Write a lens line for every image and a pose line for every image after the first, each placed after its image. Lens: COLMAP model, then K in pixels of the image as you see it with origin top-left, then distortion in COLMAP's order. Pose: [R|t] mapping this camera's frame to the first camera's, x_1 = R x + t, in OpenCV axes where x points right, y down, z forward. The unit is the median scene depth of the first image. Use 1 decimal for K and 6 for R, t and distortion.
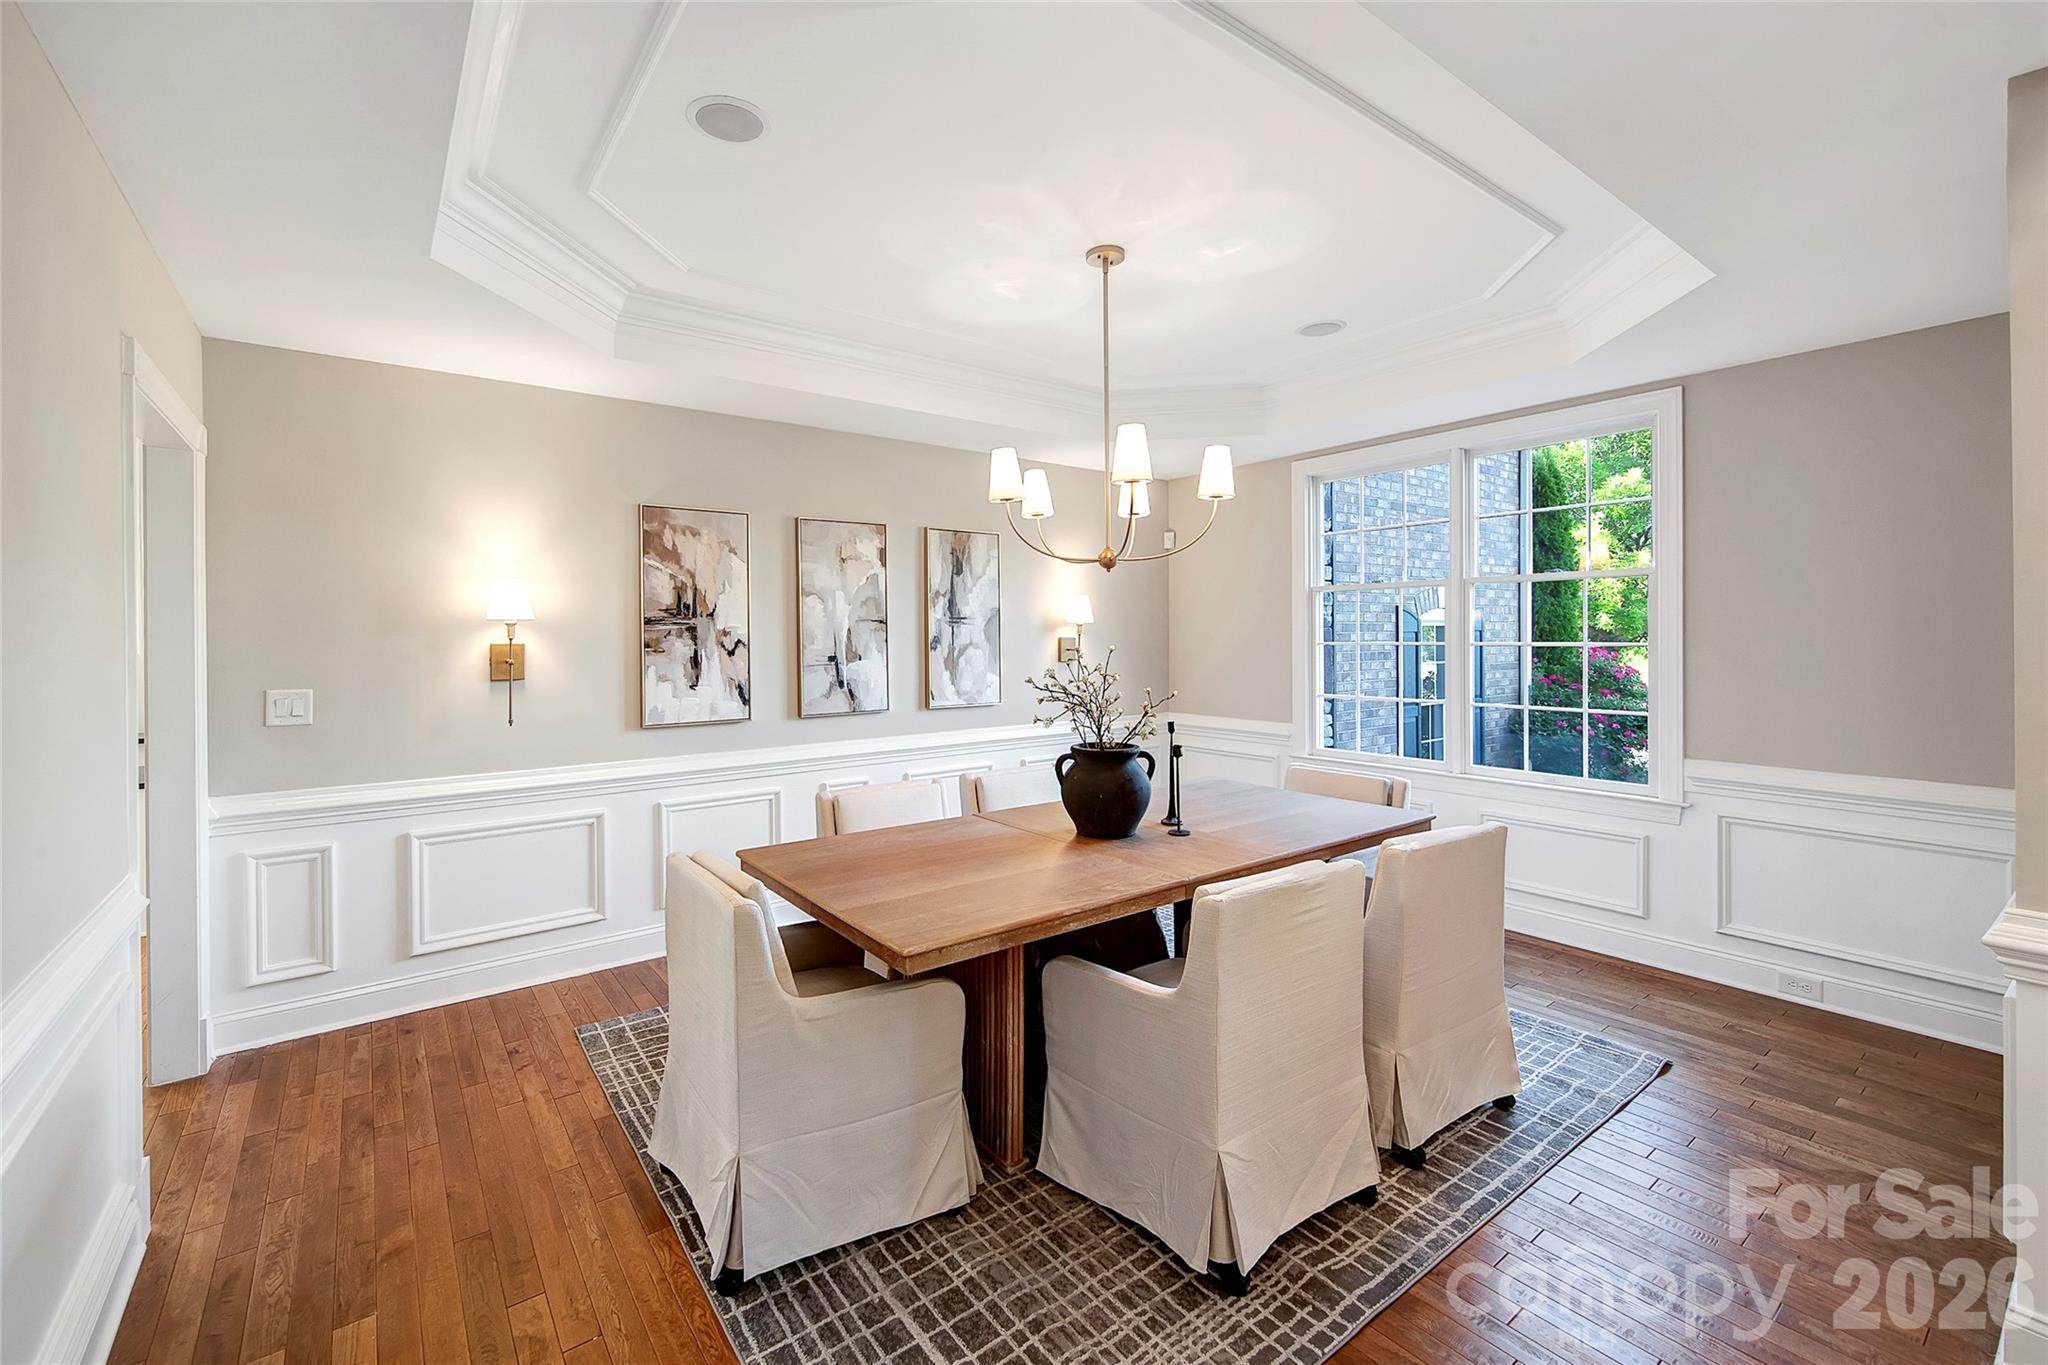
lens RADIAL K [[860.4, 0, 1029.0], [0, 860.4, 637.2], [0, 0, 1]] dist [0.002141, 0.000003]
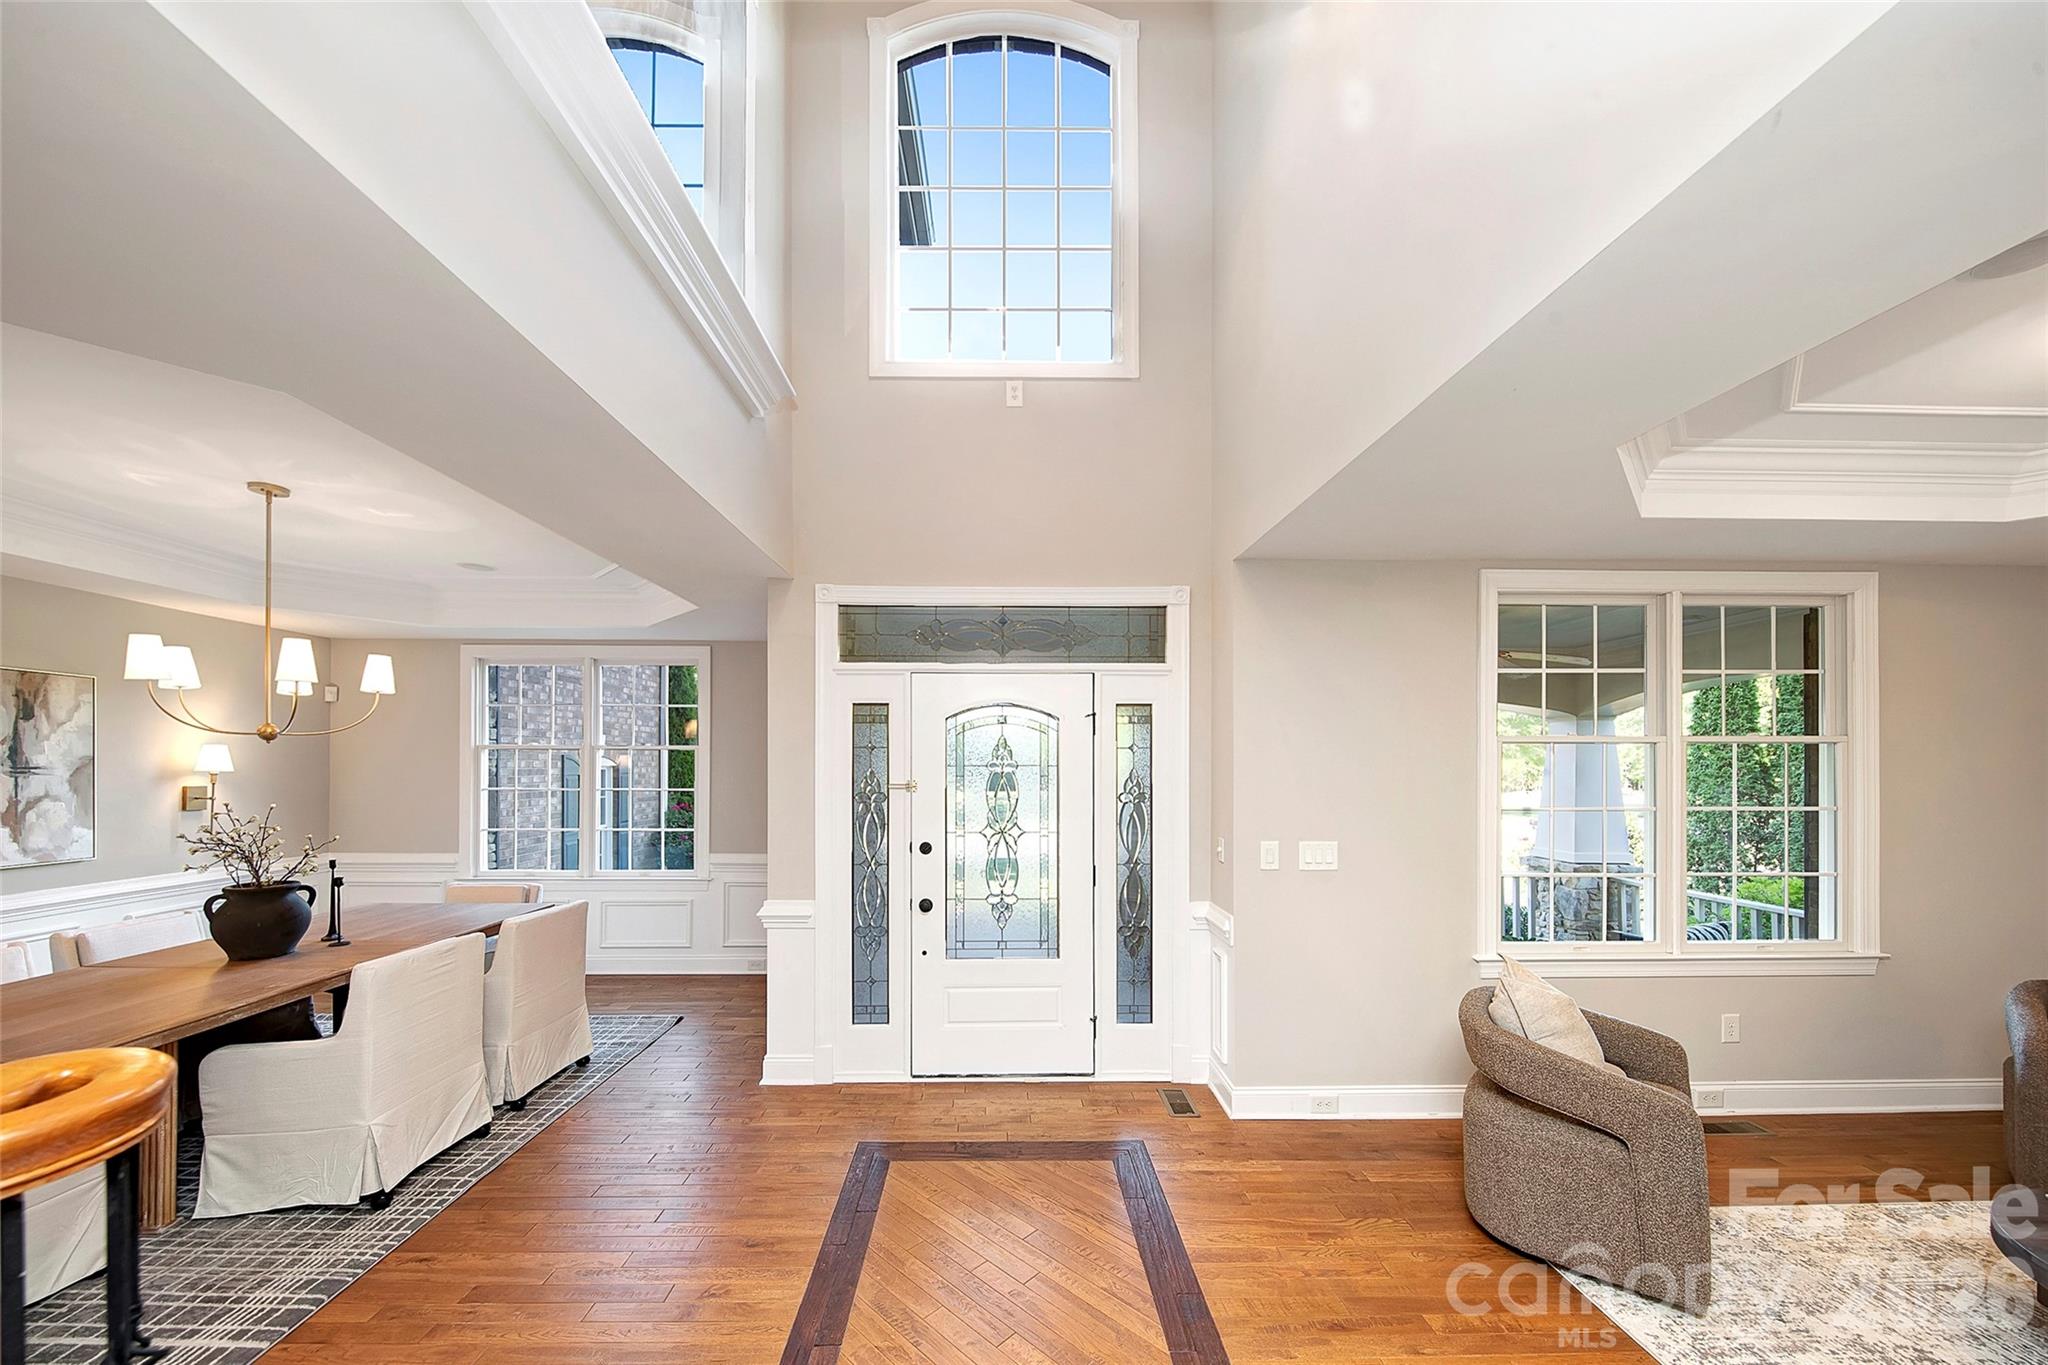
lens RADIAL K [[787.1, 0, 1029.5], [0, 787.1, 753.3], [0, 0, 1]] dist [0.001135, -0.003156]
pose [[0.629232, 0.011498, 0.777133, -0.096697], [-0.002195, 0.999913, -0.013016, -0.049237], [-0.777215, 0.006484, 0.629202, -0.562756]]
